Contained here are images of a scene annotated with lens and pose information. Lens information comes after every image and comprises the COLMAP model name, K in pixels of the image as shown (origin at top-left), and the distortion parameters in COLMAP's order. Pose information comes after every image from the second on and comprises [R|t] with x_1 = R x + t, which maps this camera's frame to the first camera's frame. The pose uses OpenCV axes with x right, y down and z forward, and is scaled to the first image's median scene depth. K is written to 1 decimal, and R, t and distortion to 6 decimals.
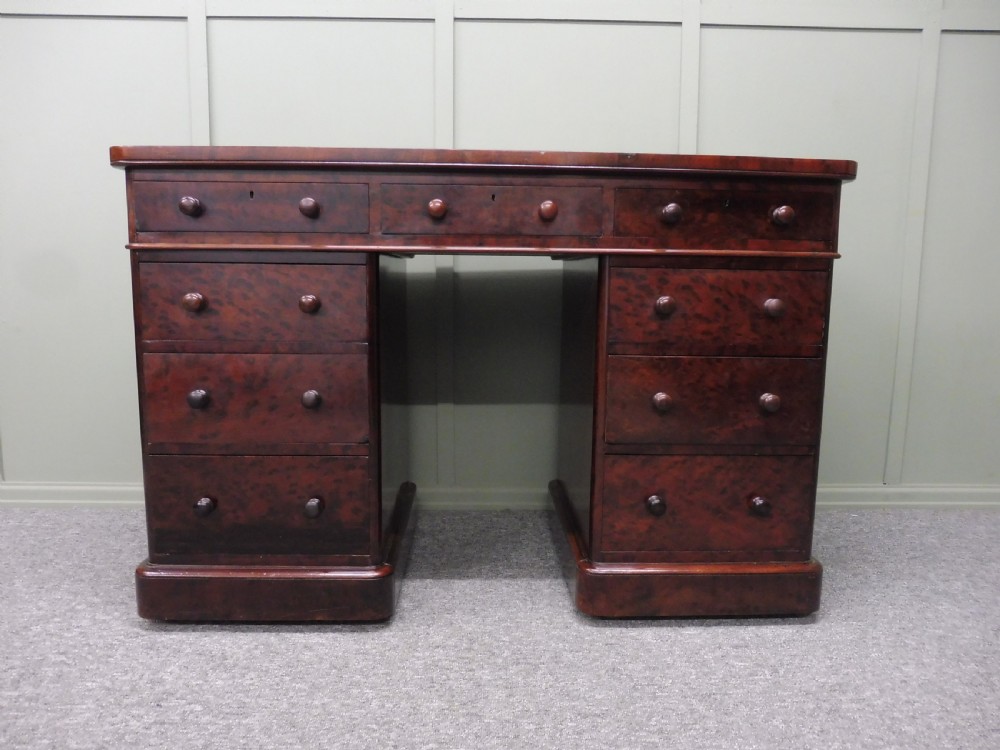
lens RADIAL K [[718.1, 0, 500.1], [0, 718.1, 389.2], [0, 0, 1]] dist [-0.052505, 0.022378]
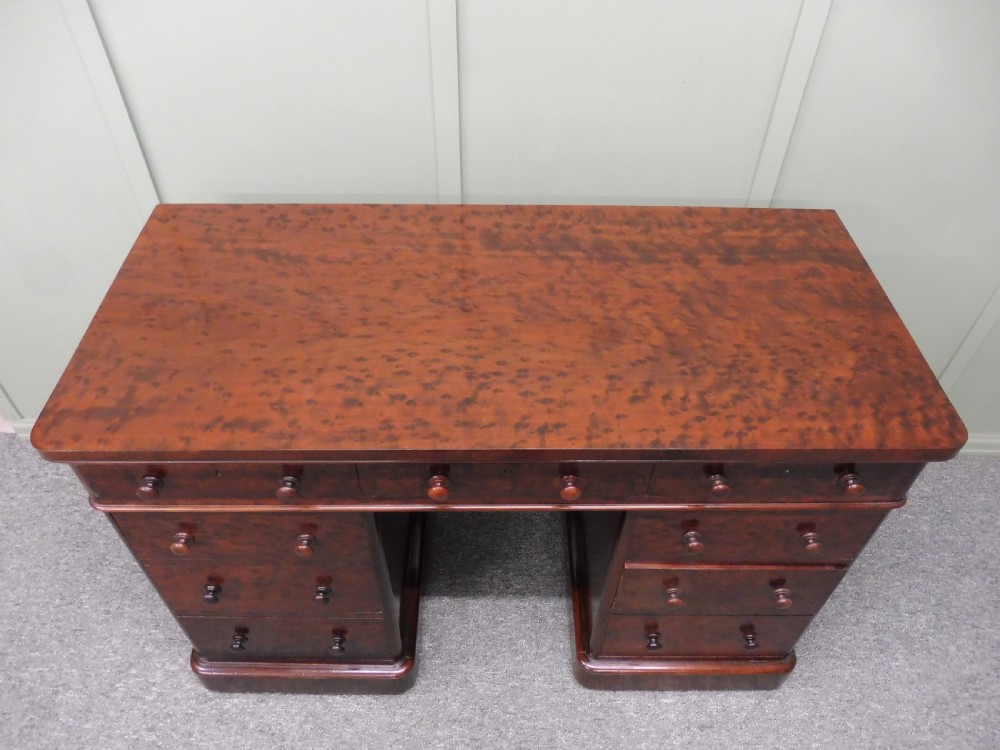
lens RADIAL K [[718.1, 0, 500.5], [0, 718.1, 382.1], [0, 0, 1]] dist [-0.052505, 0.022378]
pose [[0.999366, 0.028451, -0.021415, -0.000519], [-0.009802, 0.797929, 0.602672, -0.817321], [0.034234, -0.602080, 0.797702, 0.381988]]
